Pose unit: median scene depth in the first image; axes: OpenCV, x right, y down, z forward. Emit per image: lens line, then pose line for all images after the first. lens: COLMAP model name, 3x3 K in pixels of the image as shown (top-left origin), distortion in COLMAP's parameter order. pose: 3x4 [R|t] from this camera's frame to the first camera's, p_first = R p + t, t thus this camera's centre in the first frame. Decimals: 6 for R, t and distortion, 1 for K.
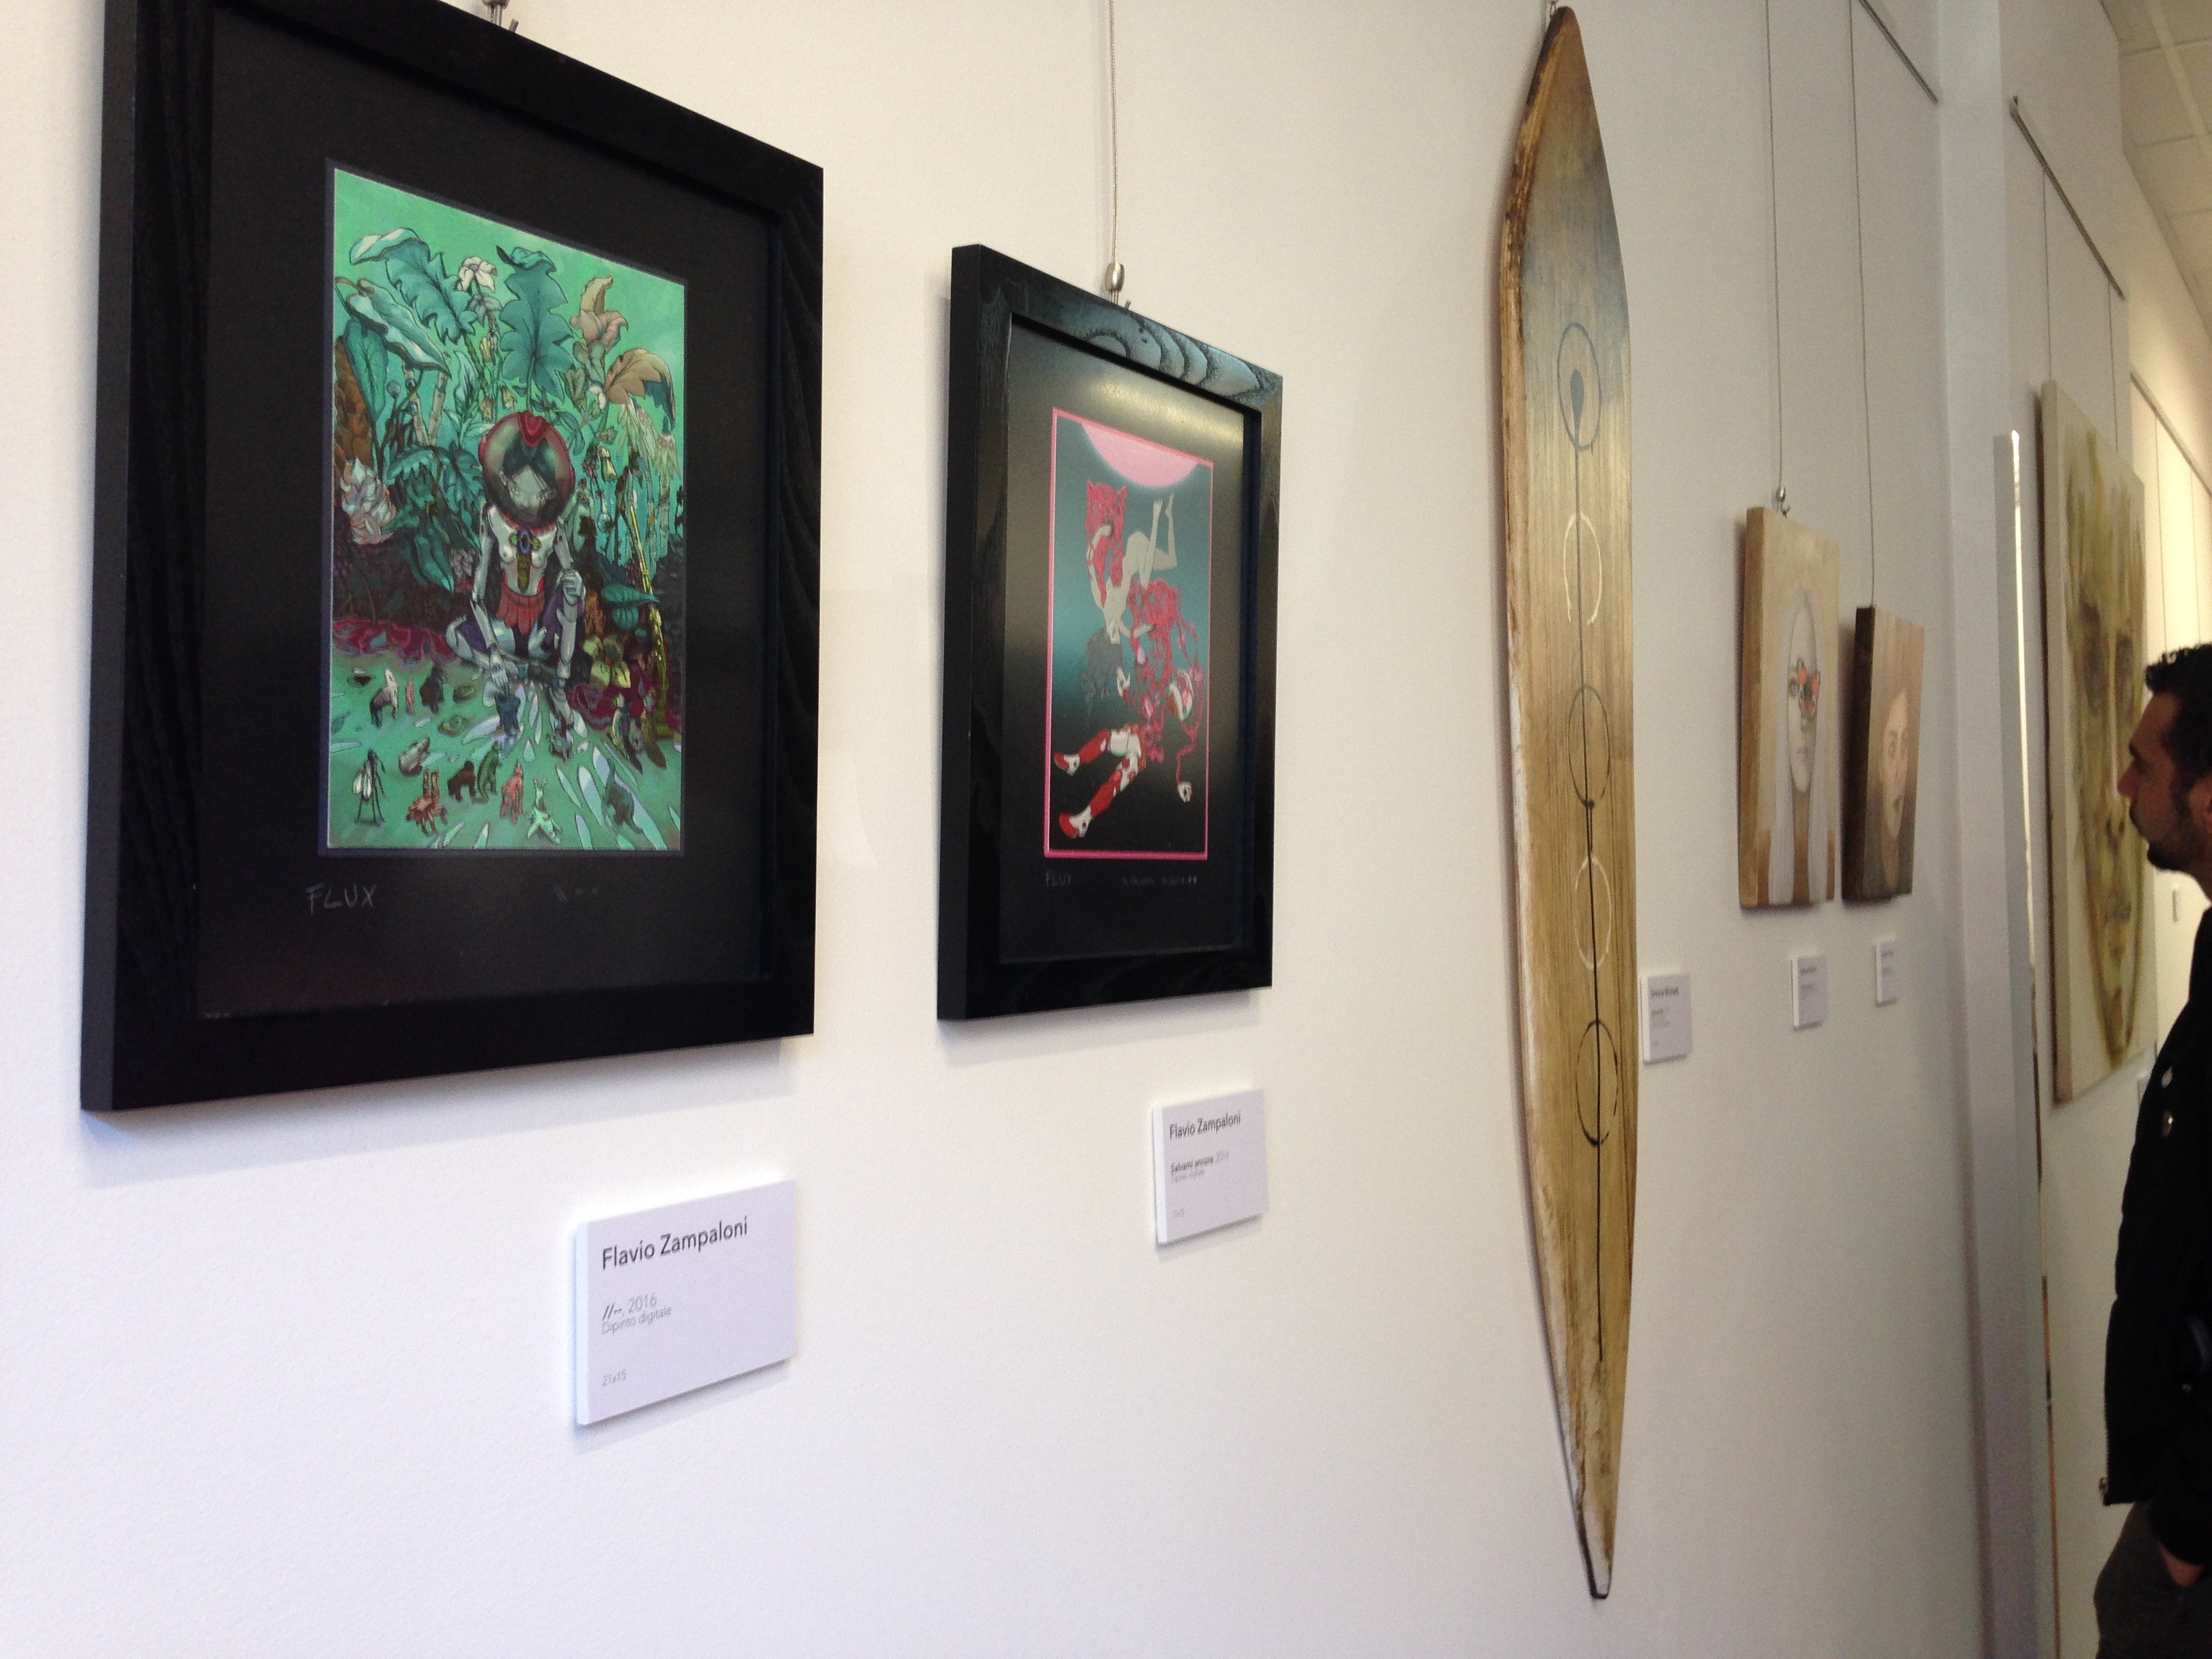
lens RADIAL K [[2038.5, 0, 1106.0], [0, 2038.5, 829.5], [0, 0, 1]] dist [0.198698, -0.304469]
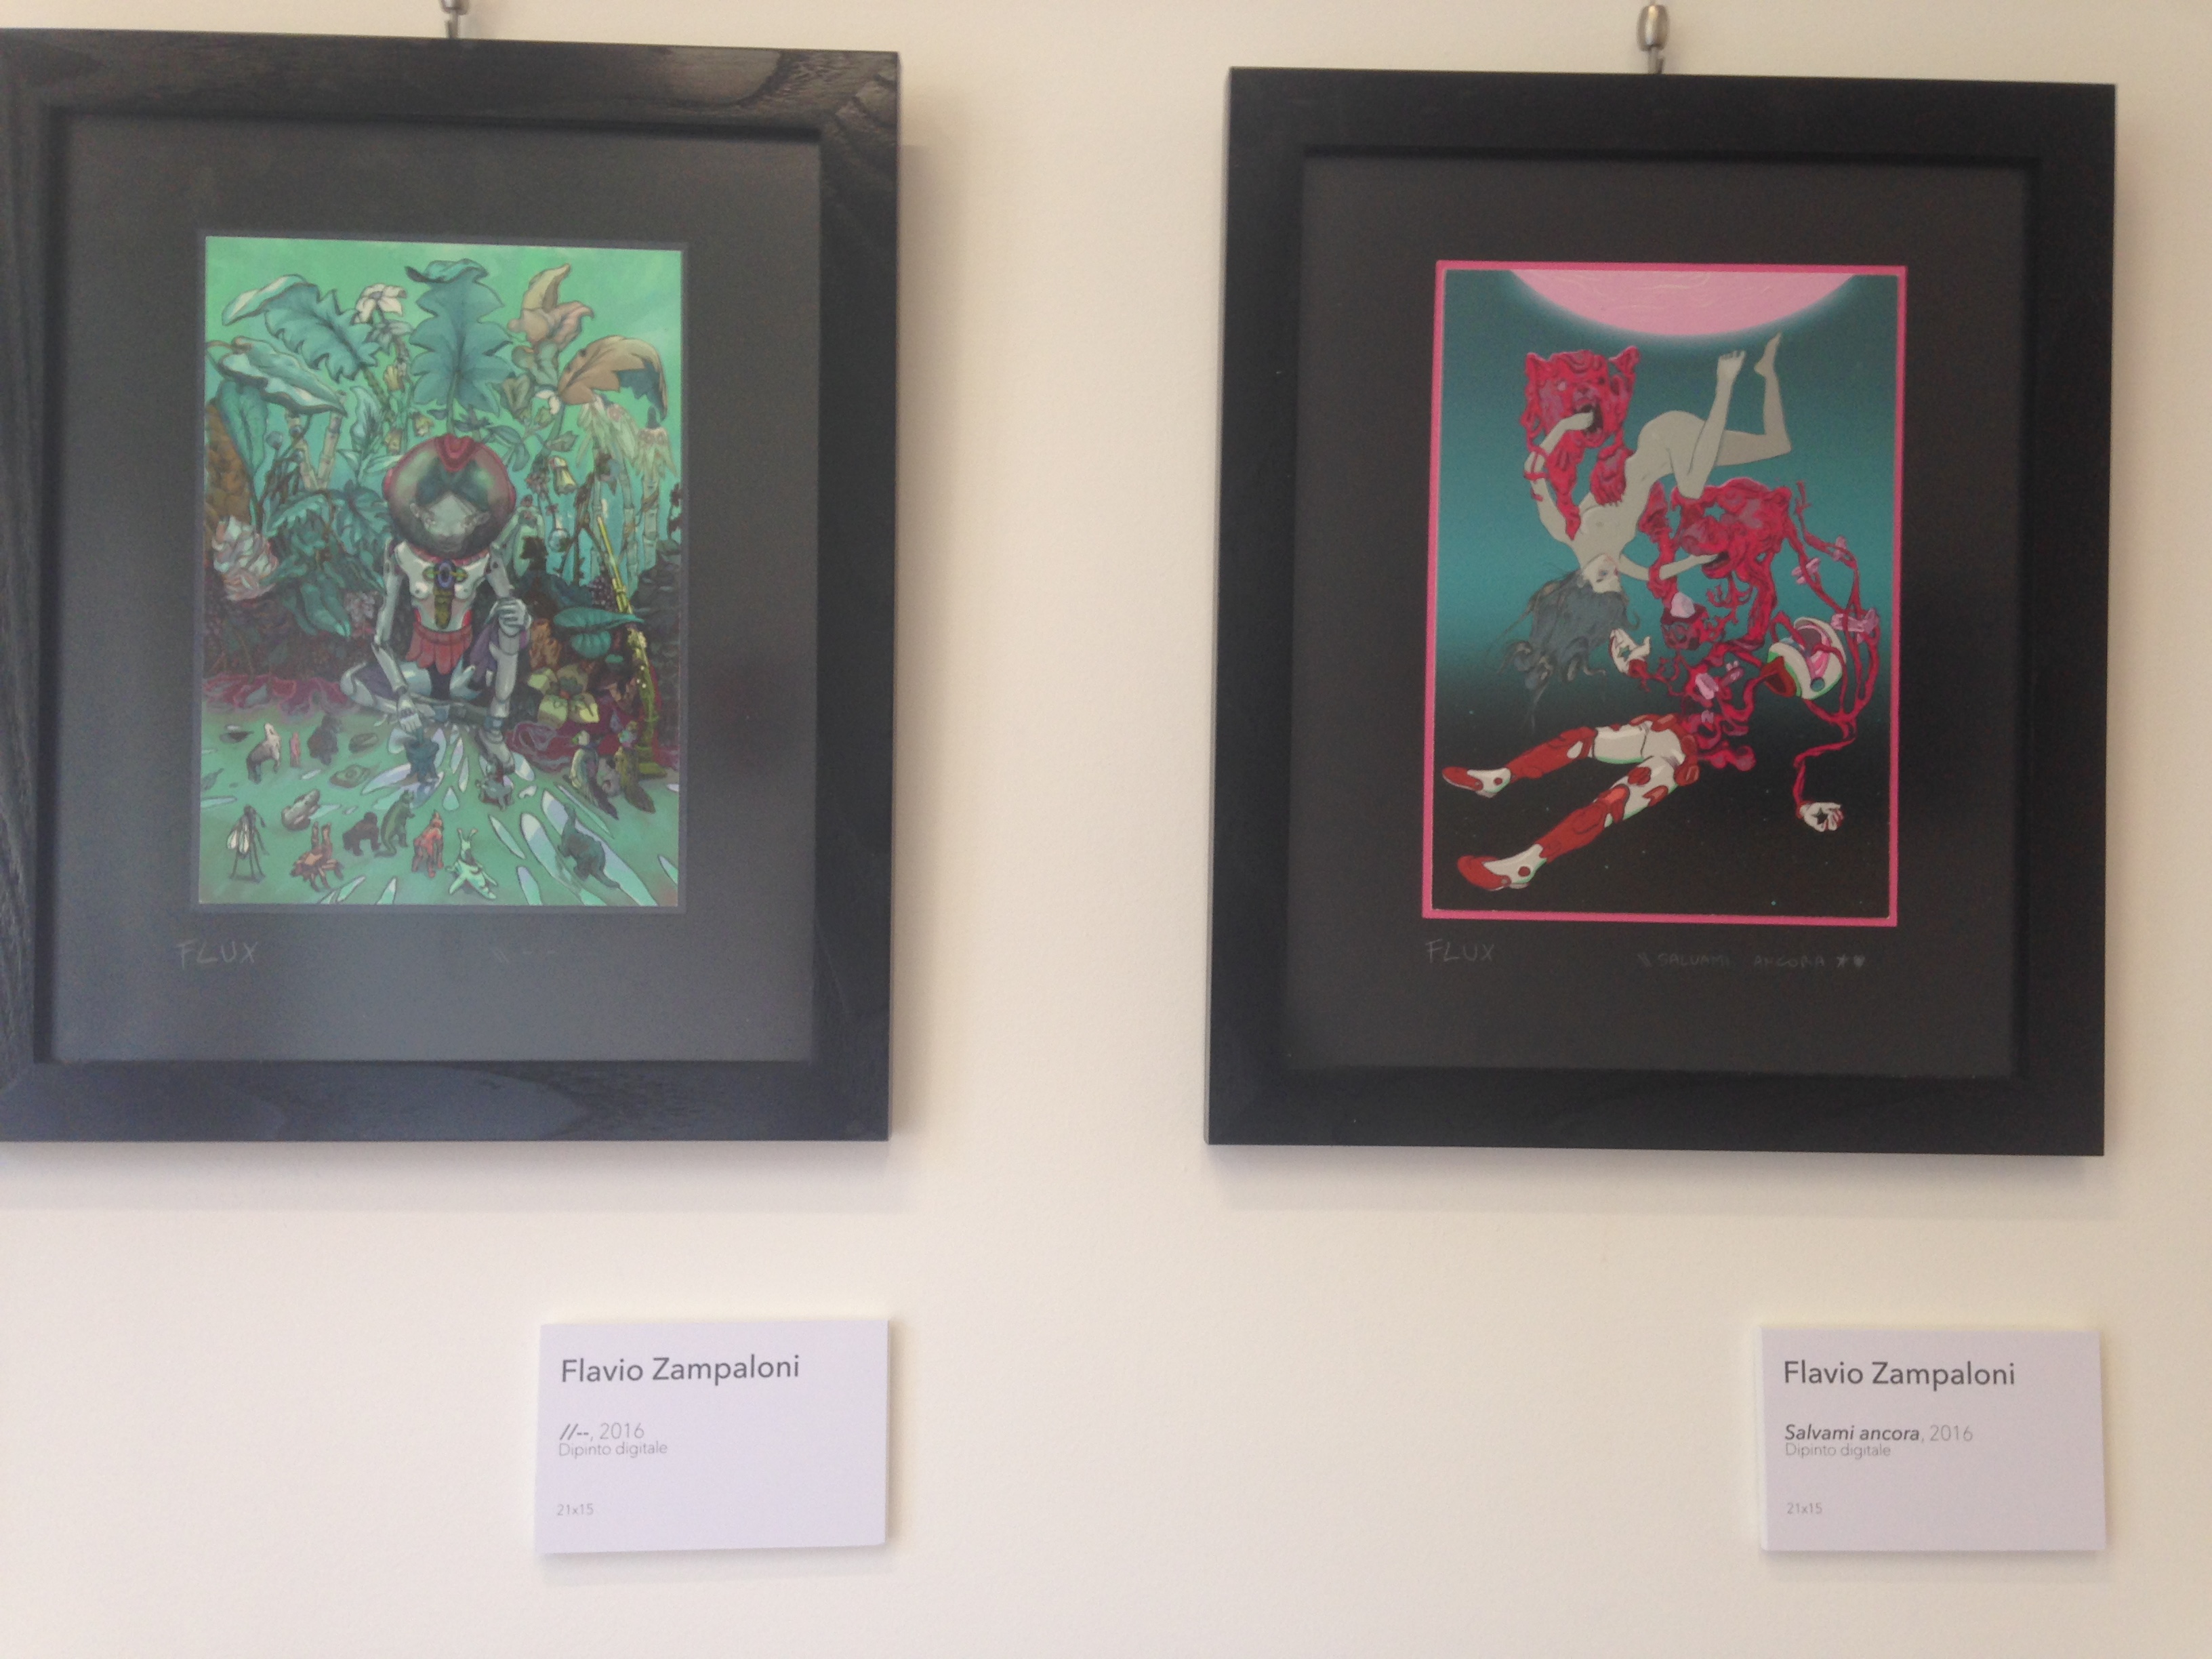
lens RADIAL K [[2038.5, 0, 1106.0], [0, 2038.5, 829.5], [0, 0, 1]] dist [0.198698, -0.304469]
pose [[0.569711, -0.019840, -0.821606, 0.630819], [0.004502, 0.999769, -0.021021, -0.003600], [0.821833, 0.008277, 0.569669, 0.690820]]
